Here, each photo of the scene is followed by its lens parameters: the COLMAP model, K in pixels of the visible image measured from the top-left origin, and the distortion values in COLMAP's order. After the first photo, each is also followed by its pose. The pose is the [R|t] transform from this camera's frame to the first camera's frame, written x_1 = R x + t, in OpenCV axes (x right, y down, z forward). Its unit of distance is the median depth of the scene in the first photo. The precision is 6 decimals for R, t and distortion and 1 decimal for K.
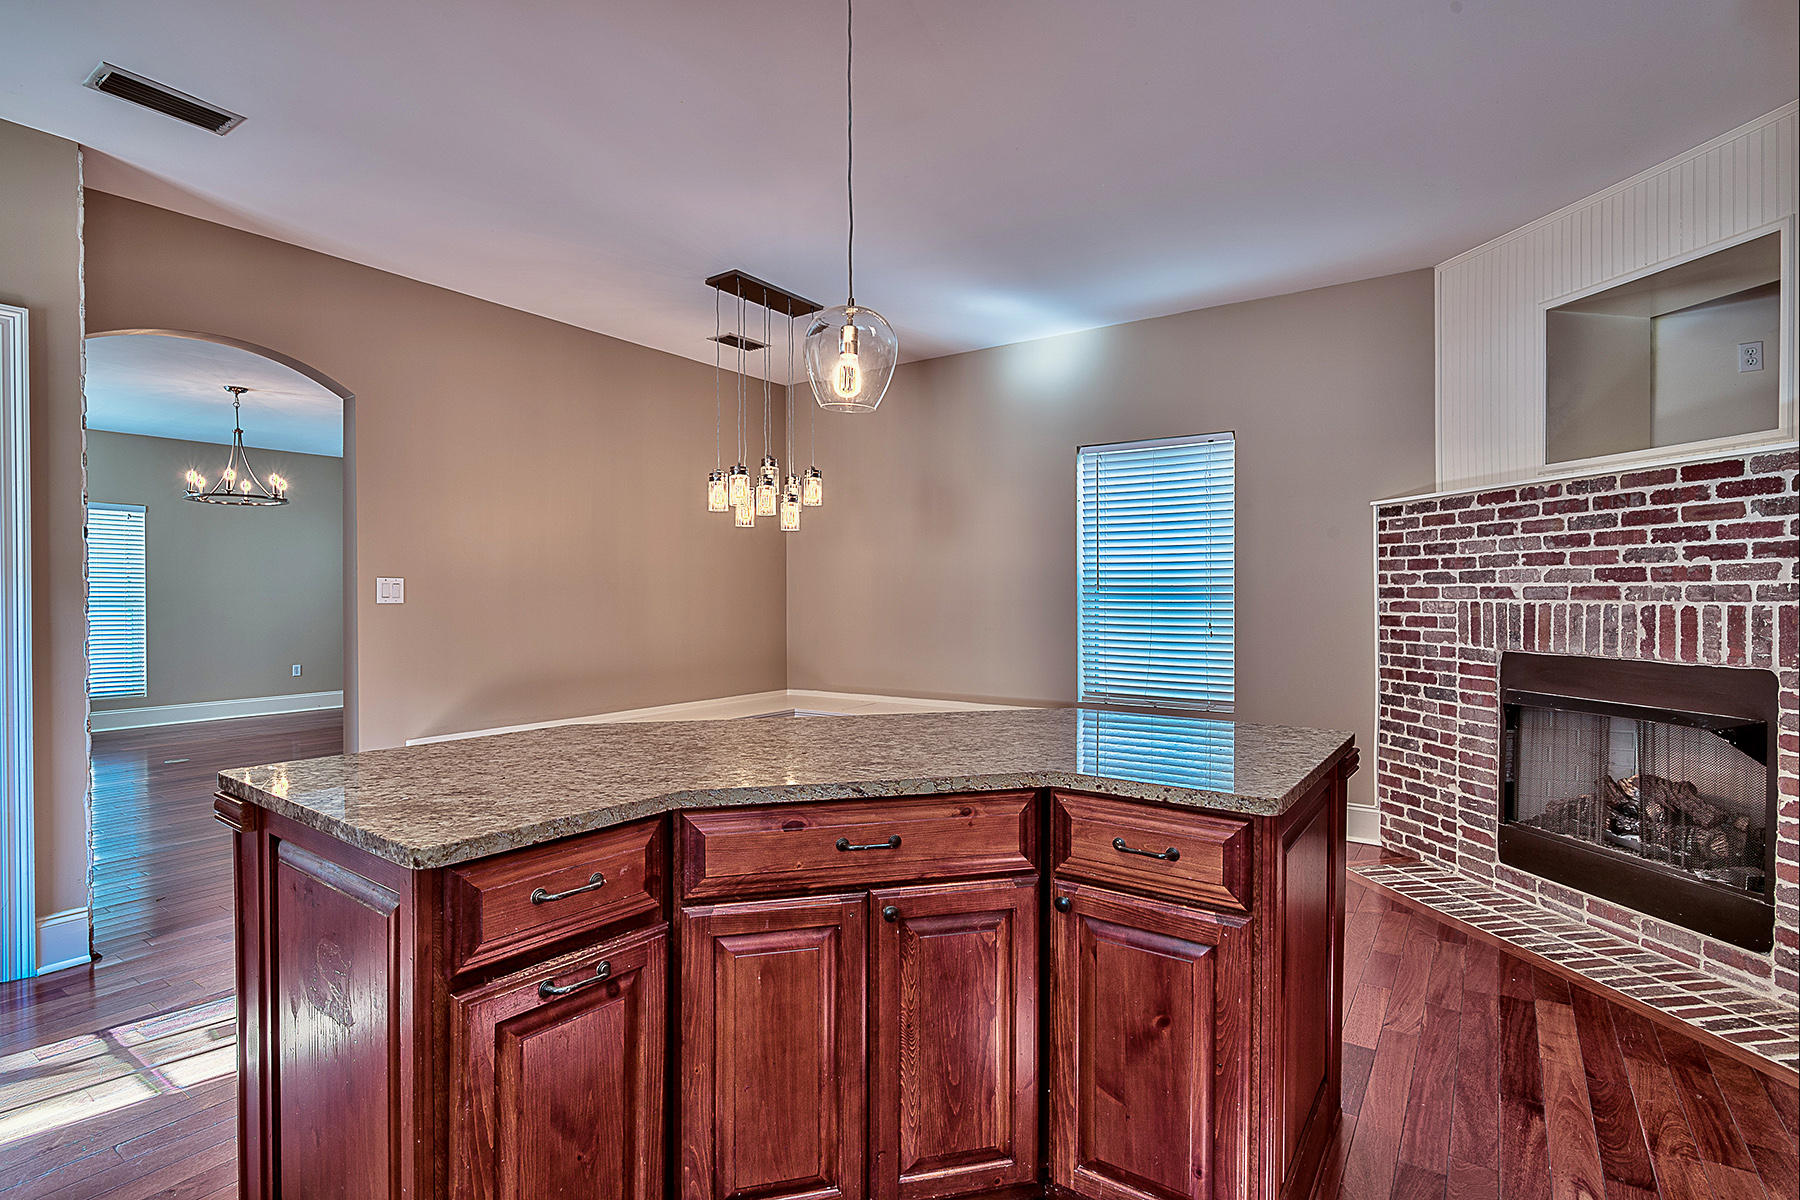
lens RADIAL K [[885.8, 0, 892.3], [0, 885.8, 608.4], [0, 0, 1]] dist [-0.001056, -0.000096]
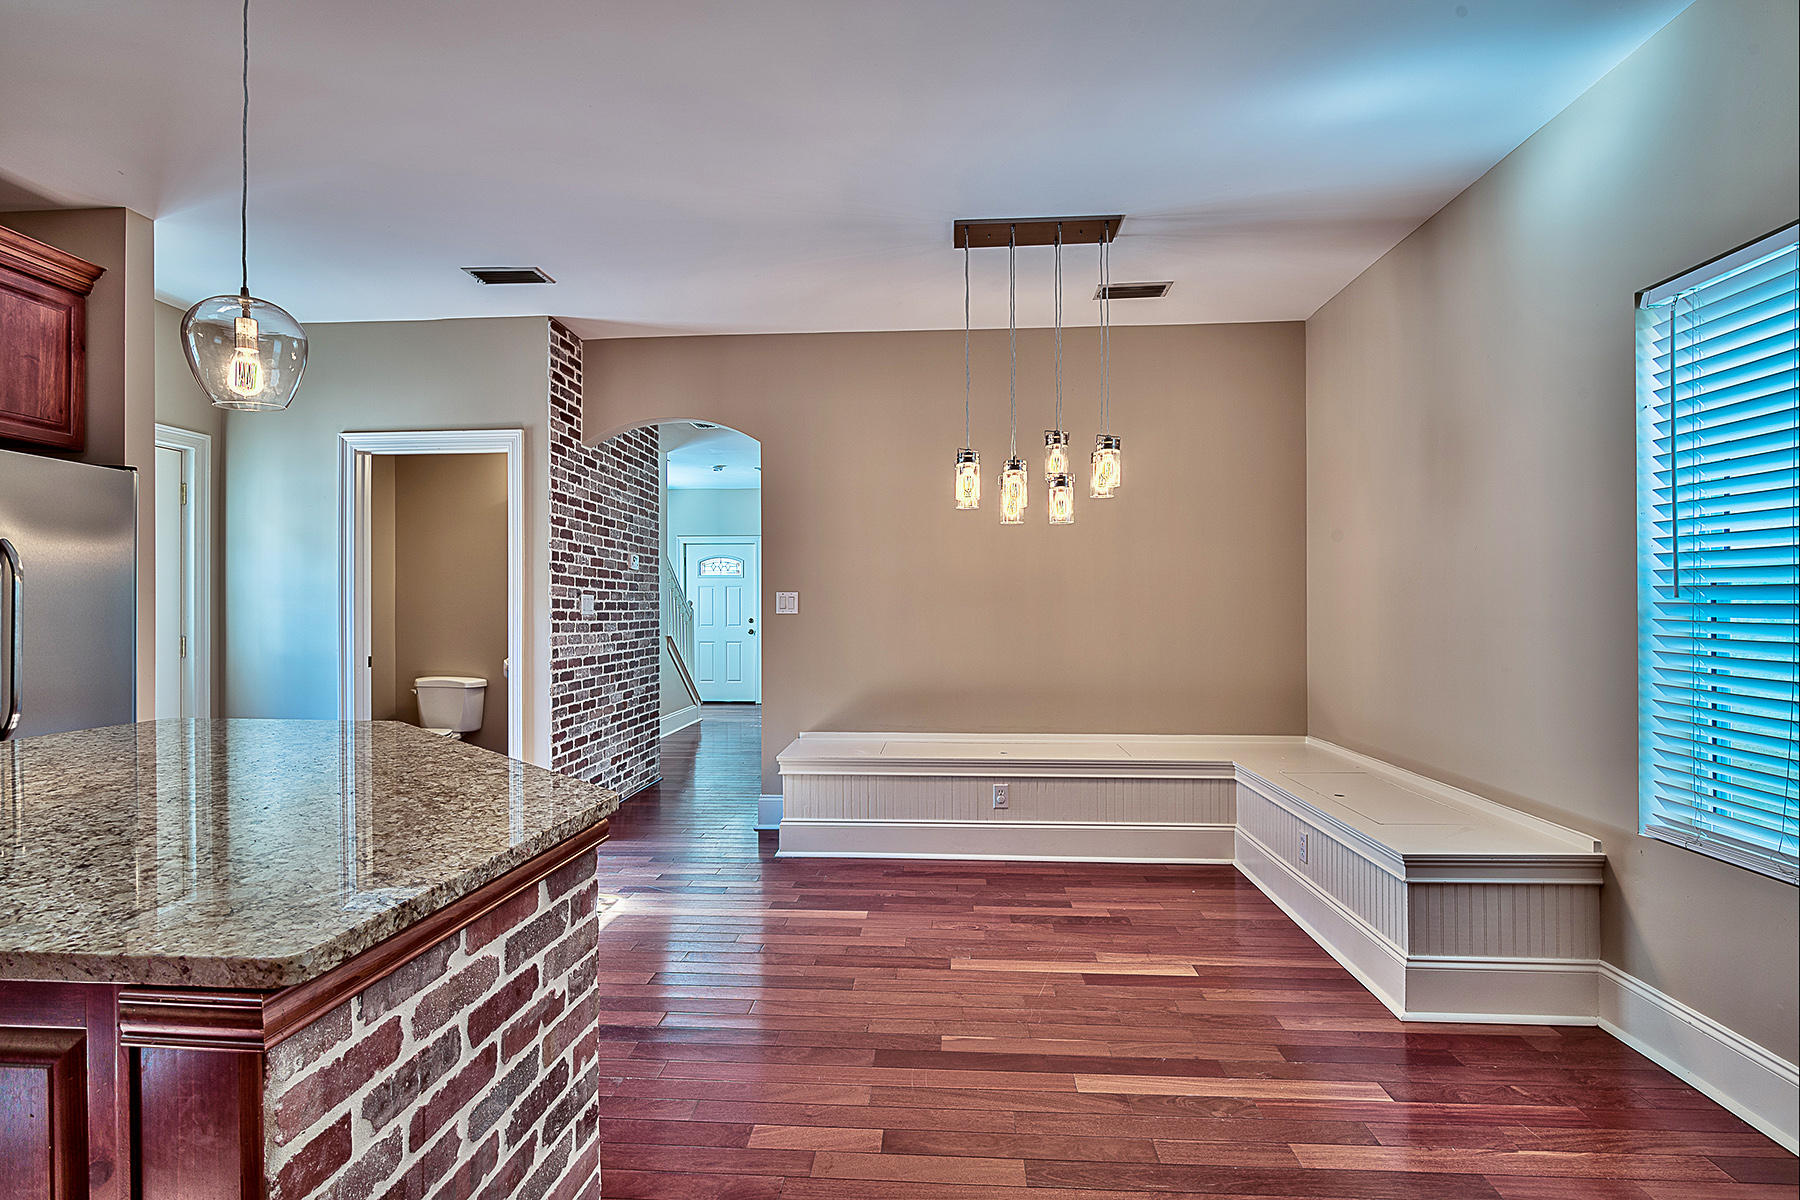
lens RADIAL K [[877.0, 0, 890.1], [0, 877.0, 602.0], [0, 0, 1]] dist [-0.000111, 0.000011]
pose [[0.499044, 0.000228, -0.866577, 0.484986], [-0.016046, 0.999831, -0.008977, -0.012510], [0.866428, 0.018385, 0.498963, 0.513731]]
